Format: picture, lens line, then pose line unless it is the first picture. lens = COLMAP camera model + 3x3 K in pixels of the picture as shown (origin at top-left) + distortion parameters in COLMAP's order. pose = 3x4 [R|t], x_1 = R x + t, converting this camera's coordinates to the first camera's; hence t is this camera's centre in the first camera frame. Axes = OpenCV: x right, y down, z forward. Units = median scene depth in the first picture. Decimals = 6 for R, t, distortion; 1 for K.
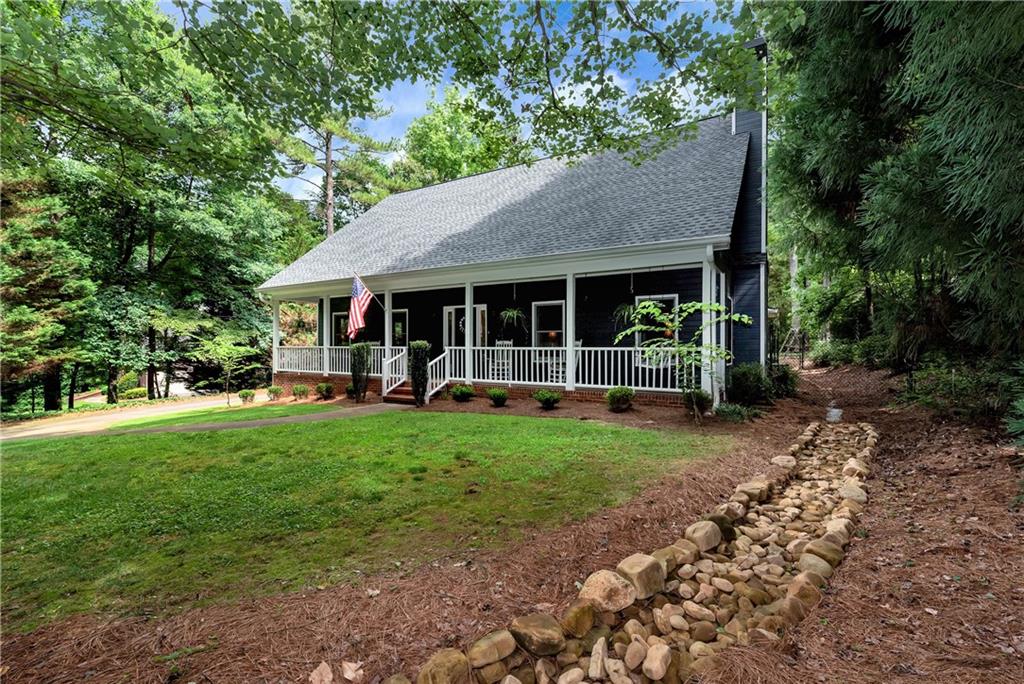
lens RADIAL K [[454.8, 0, 512.0], [0, 454.8, 342.0], [0, 0, 1]] dist [-0.000998, -0.000273]
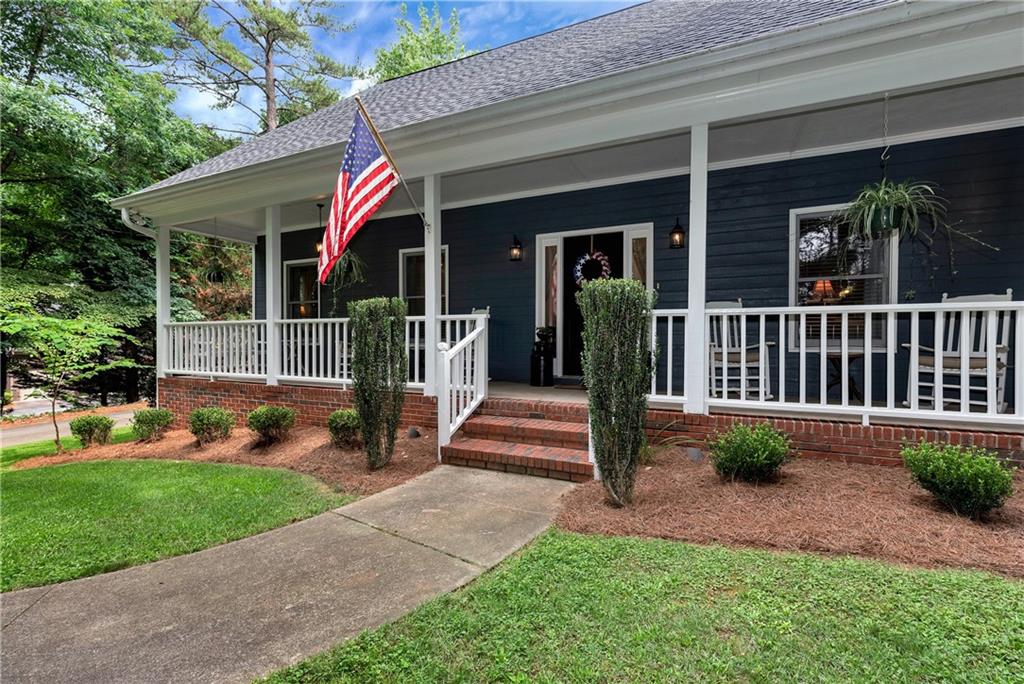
lens RADIAL K [[454.8, 0, 512.0], [0, 454.8, 342.0], [0, 0, 1]] dist [-0.000998, -0.000273]
pose [[0.994226, -0.000484, 0.107304, -0.234736], [-0.000659, 0.999943, 0.010614, 0.028731], [-0.107303, -0.010624, 0.994170, 0.557951]]
